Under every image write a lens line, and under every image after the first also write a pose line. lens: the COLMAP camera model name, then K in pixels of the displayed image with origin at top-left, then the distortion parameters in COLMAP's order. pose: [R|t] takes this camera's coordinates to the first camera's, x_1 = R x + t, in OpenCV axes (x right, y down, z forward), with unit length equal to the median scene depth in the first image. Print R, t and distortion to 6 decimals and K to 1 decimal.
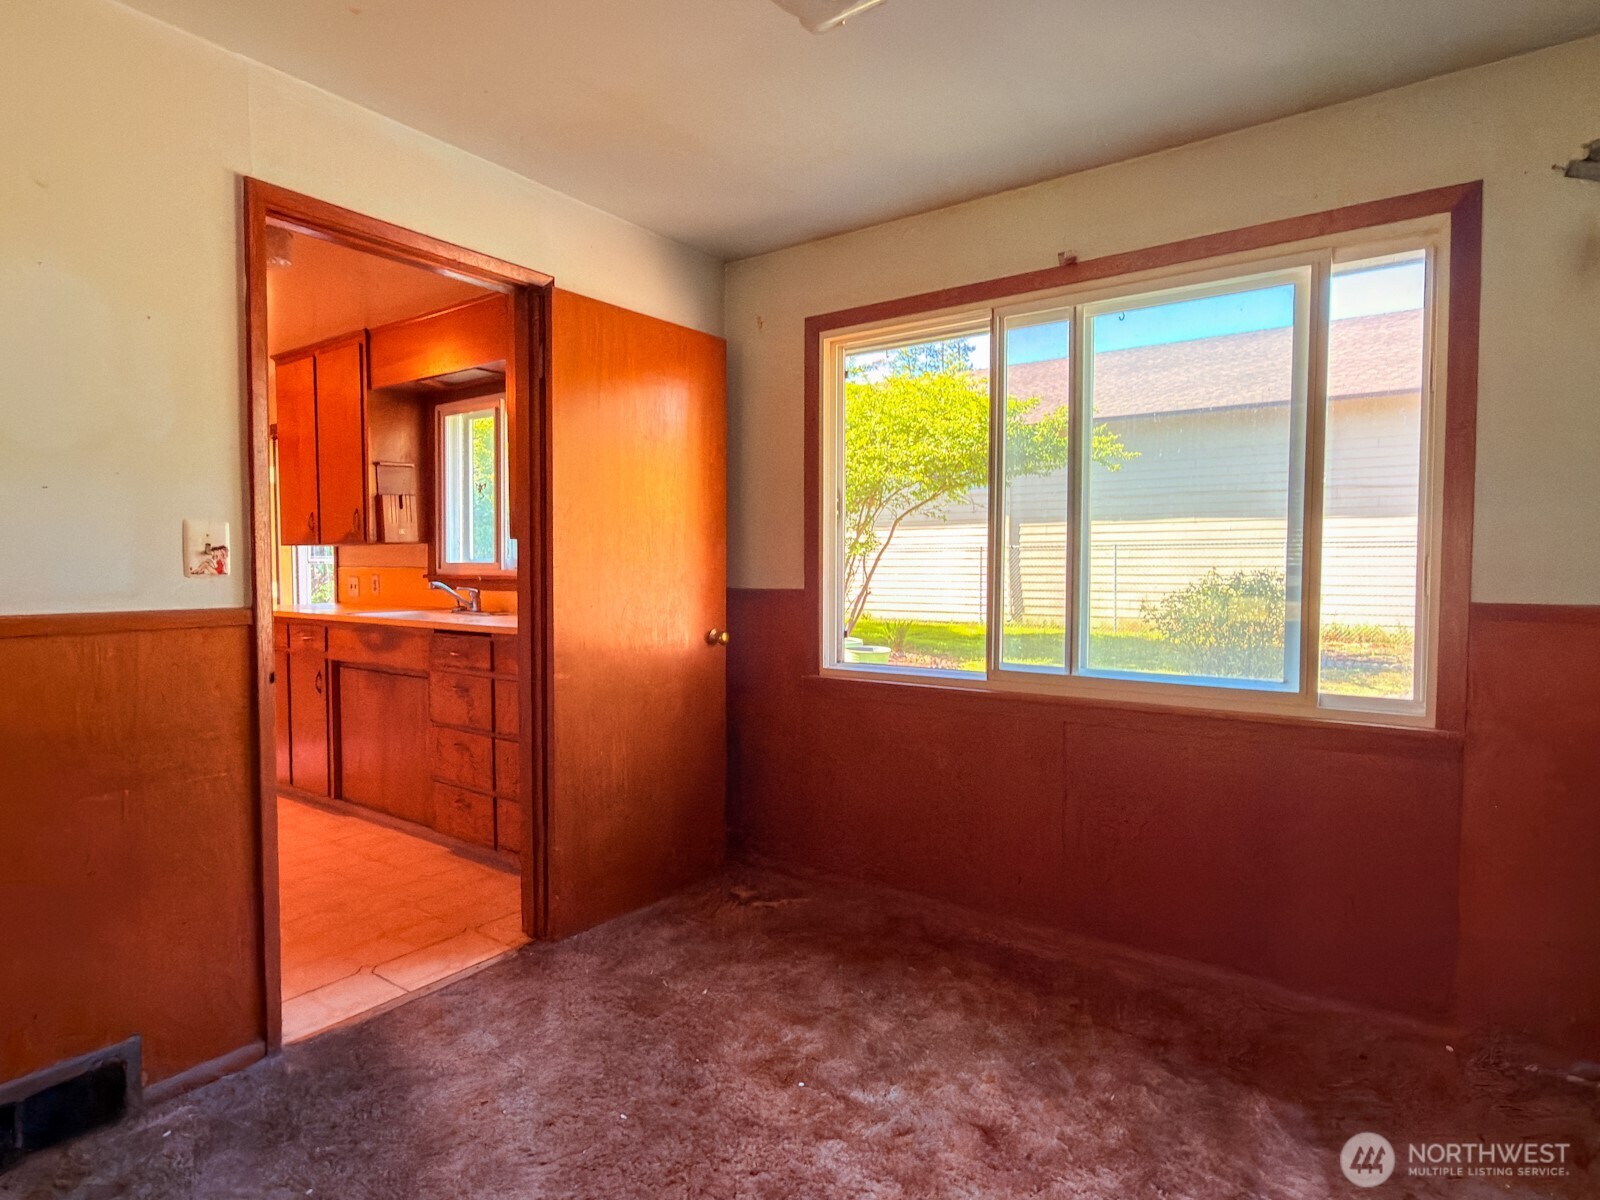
lens RADIAL K [[876.7, 0, 808.7], [0, 876.7, 599.2], [0, 0, 1]] dist [-0.002947, -0.000307]
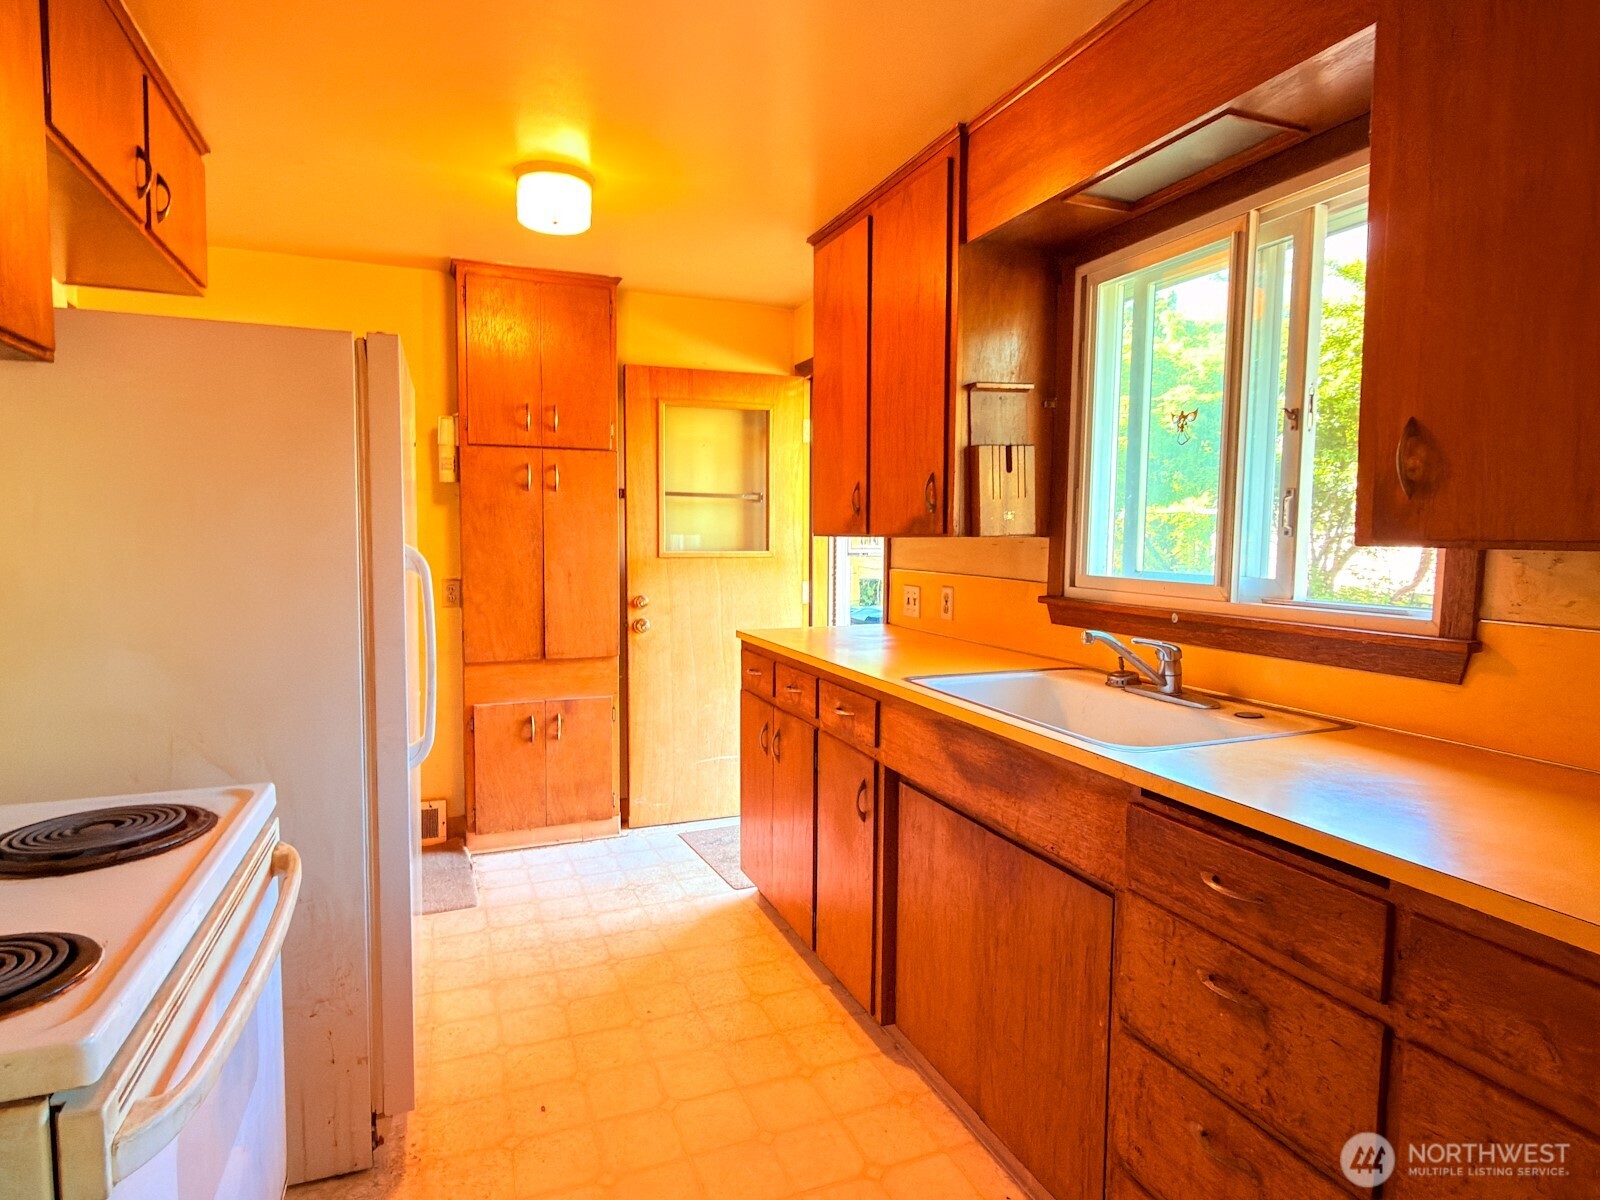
lens RADIAL K [[876.7, 0, 799.3], [0, 876.7, 597.8], [0, 0, 1]] dist [-0.002947, -0.000307]
pose [[0.841881, 0.046829, -0.537627, -0.289932], [-0.026877, 0.998630, 0.044897, -0.048903], [0.538993, -0.023348, 0.841987, 0.497499]]
